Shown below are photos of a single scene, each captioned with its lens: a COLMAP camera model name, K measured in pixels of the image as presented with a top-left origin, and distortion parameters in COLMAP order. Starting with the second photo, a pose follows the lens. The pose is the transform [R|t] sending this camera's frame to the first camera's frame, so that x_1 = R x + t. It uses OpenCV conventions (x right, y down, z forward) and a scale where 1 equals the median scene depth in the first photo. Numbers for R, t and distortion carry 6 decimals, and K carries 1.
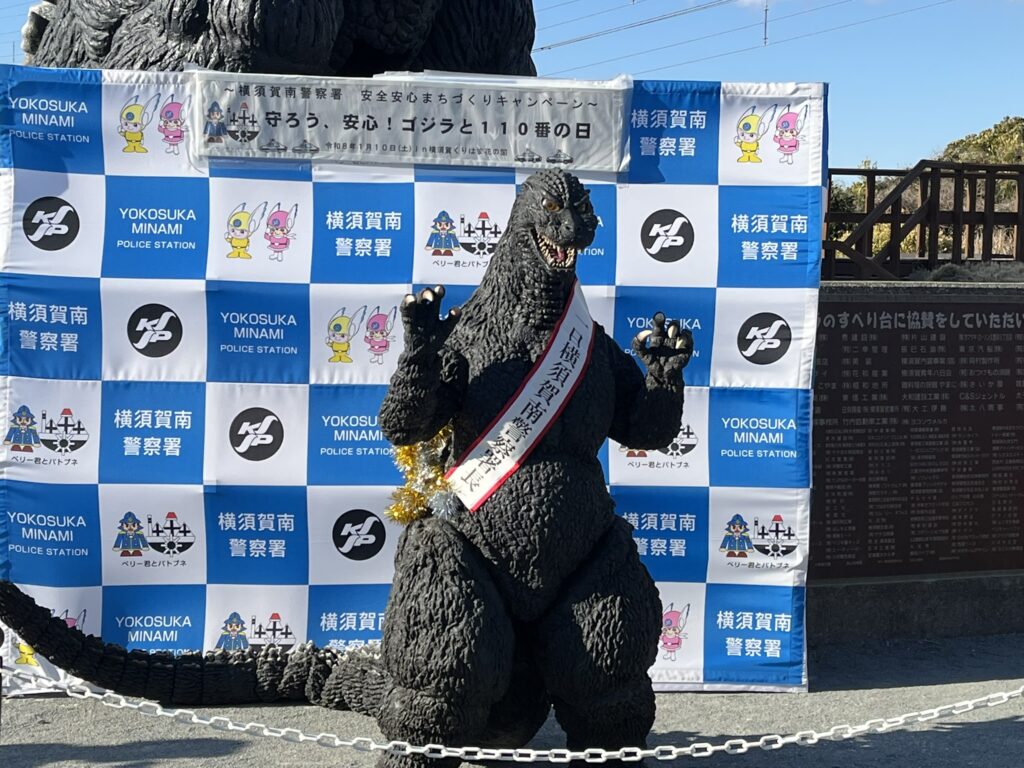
lens RADIAL K [[1707.3, 0, 512.0], [0, 1707.3, 384.0], [0, 0, 1]] dist [0.231319, -1.162982]
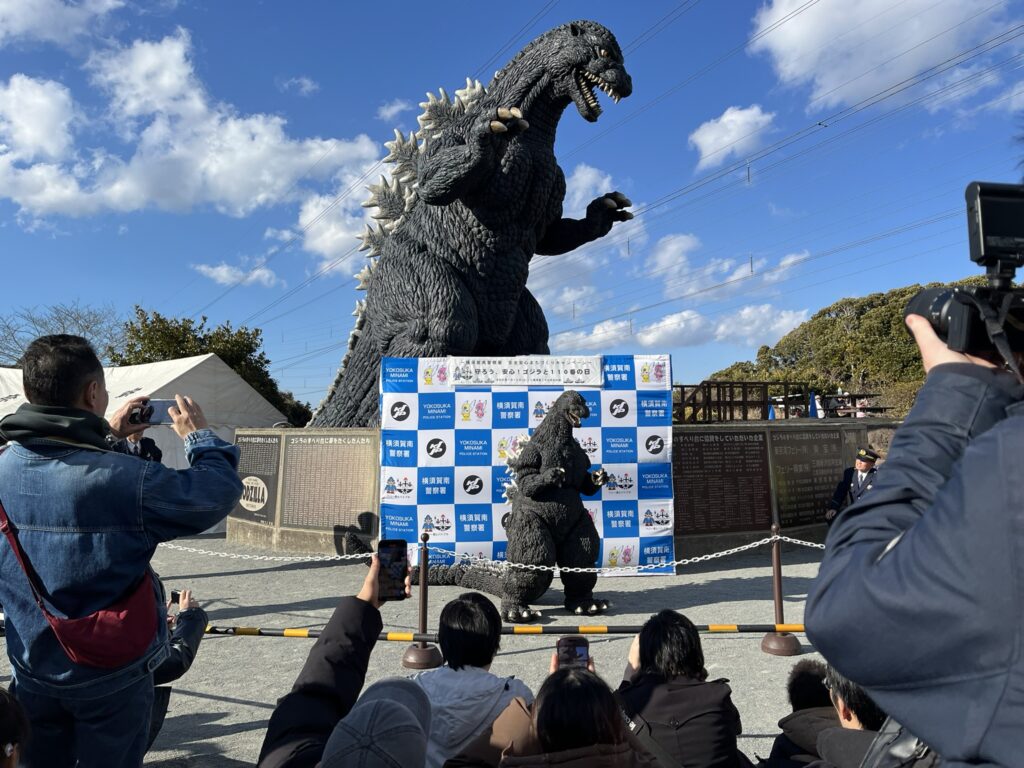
lens RADIAL K [[773.2, 0, 512.0], [0, 773.2, 384.0], [0, 0, 1]] dist [0.007710, 0.002601]
pose [[0.999538, -0.029642, -0.006789, -0.069923], [0.028465, 0.990568, -0.134036, 0.036958], [0.010698, 0.133780, 0.990953, -0.246774]]
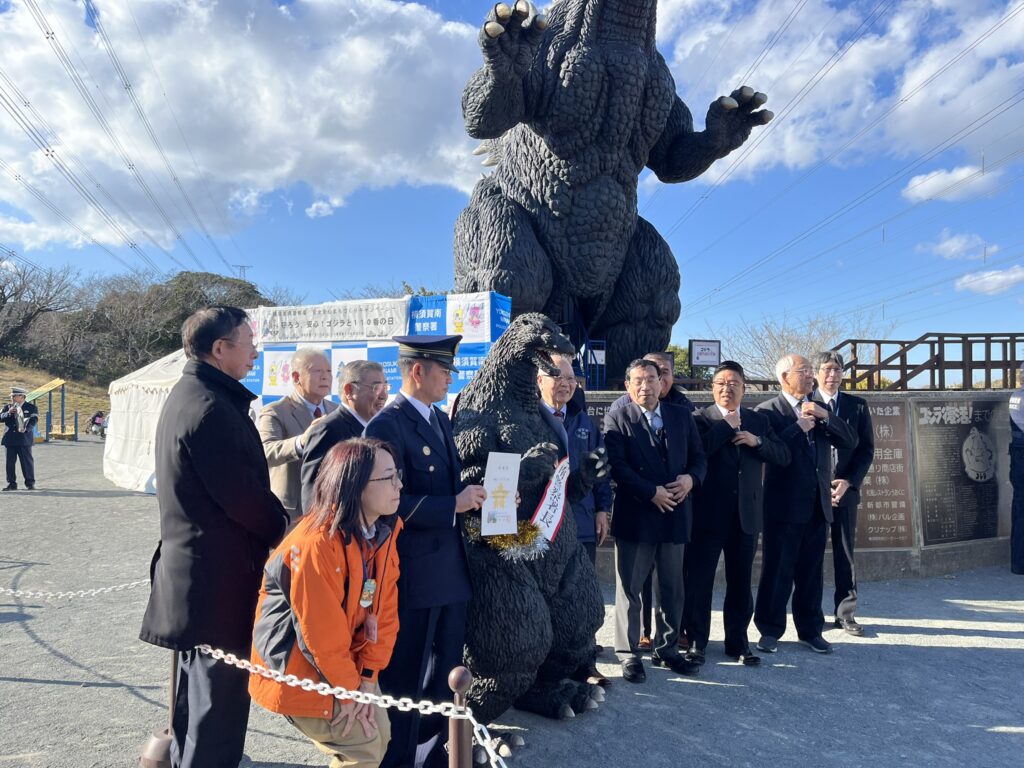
lens RADIAL K [[788.1, 0, 511.8], [0, 788.1, 369.2], [0, 0, 1]] dist [0.008489, 0.002298]
pose [[0.871668, -0.037892, -0.488631, 0.612812], [-0.021158, 0.993168, -0.114762, 0.019979], [0.489641, 0.110373, 0.864910, 0.220029]]
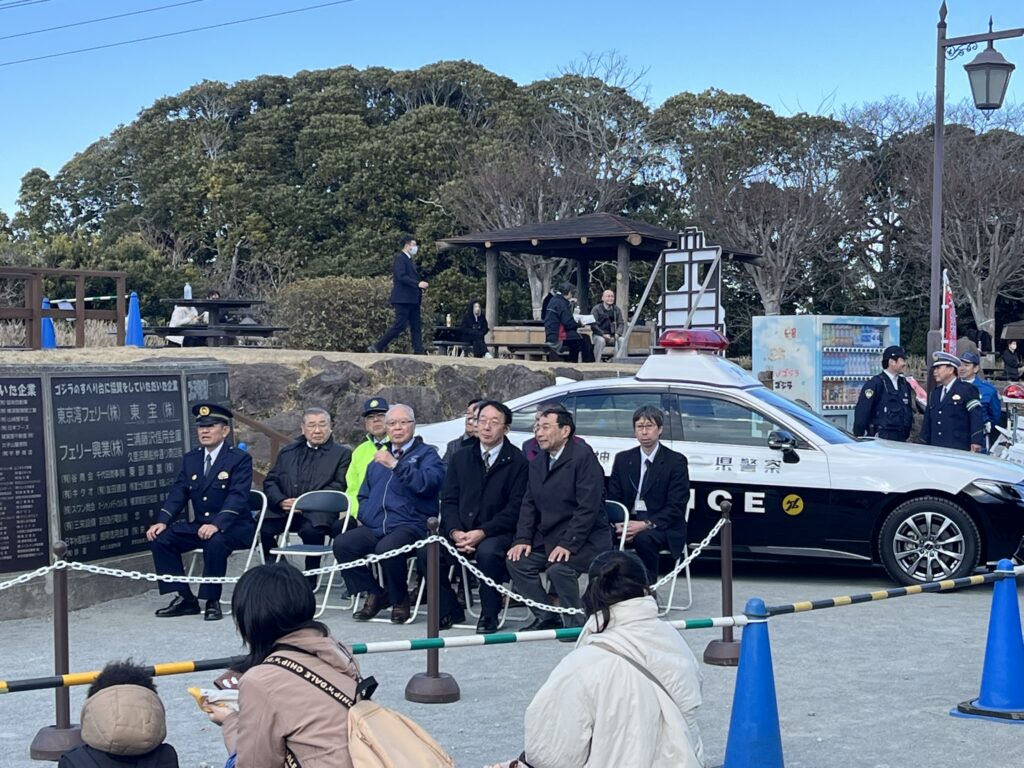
lens RADIAL K [[2008.5, 0, 512.0], [0, 2008.5, 384.0], [0, 0, 1]] dist [0.078905, 0.078265]
pose [[0.854454, -0.027306, 0.518808, -0.216074], [0.056788, 0.997543, -0.041025, 0.053993], [-0.516413, 0.064516, 0.853906, -0.649945]]
